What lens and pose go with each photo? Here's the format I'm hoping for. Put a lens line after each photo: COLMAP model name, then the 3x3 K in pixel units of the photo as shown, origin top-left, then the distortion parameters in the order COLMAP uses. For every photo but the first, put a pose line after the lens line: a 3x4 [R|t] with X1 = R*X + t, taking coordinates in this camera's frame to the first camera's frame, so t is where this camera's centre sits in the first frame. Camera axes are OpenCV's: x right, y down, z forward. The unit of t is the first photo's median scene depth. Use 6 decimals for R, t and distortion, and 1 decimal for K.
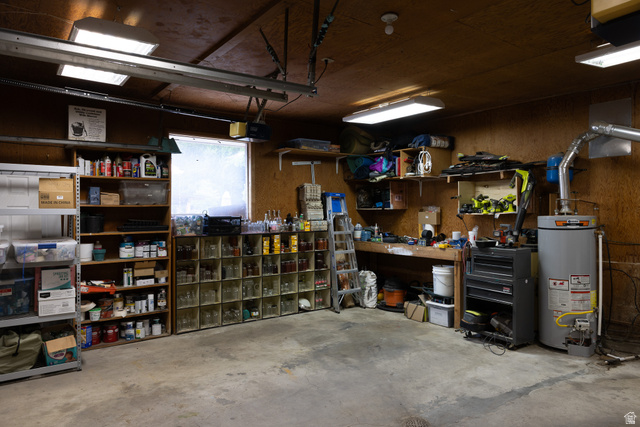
lens RADIAL K [[429.4, 0, 319.2], [0, 429.4, 212.2], [0, 0, 1]] dist [0.006163, -0.001531]
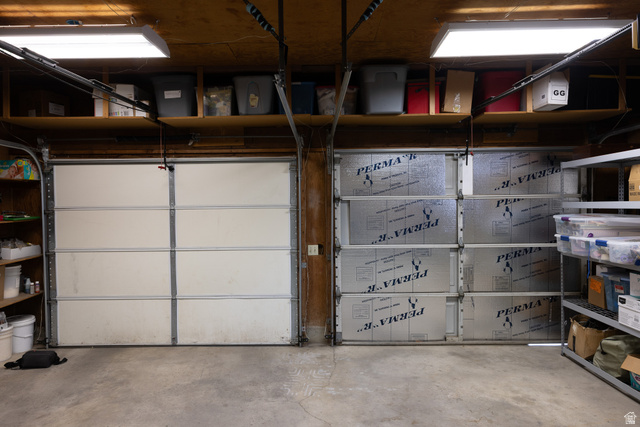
lens RADIAL K [[429.4, 0, 318.8], [0, 429.4, 213.1], [0, 0, 1]] dist [0.006163, -0.001531]
pose [[-0.598618, 0.020748, -0.800766, 0.489404], [0.005182, 0.999744, 0.022030, -0.008026], [0.801018, 0.009038, -0.598572, 1.181291]]
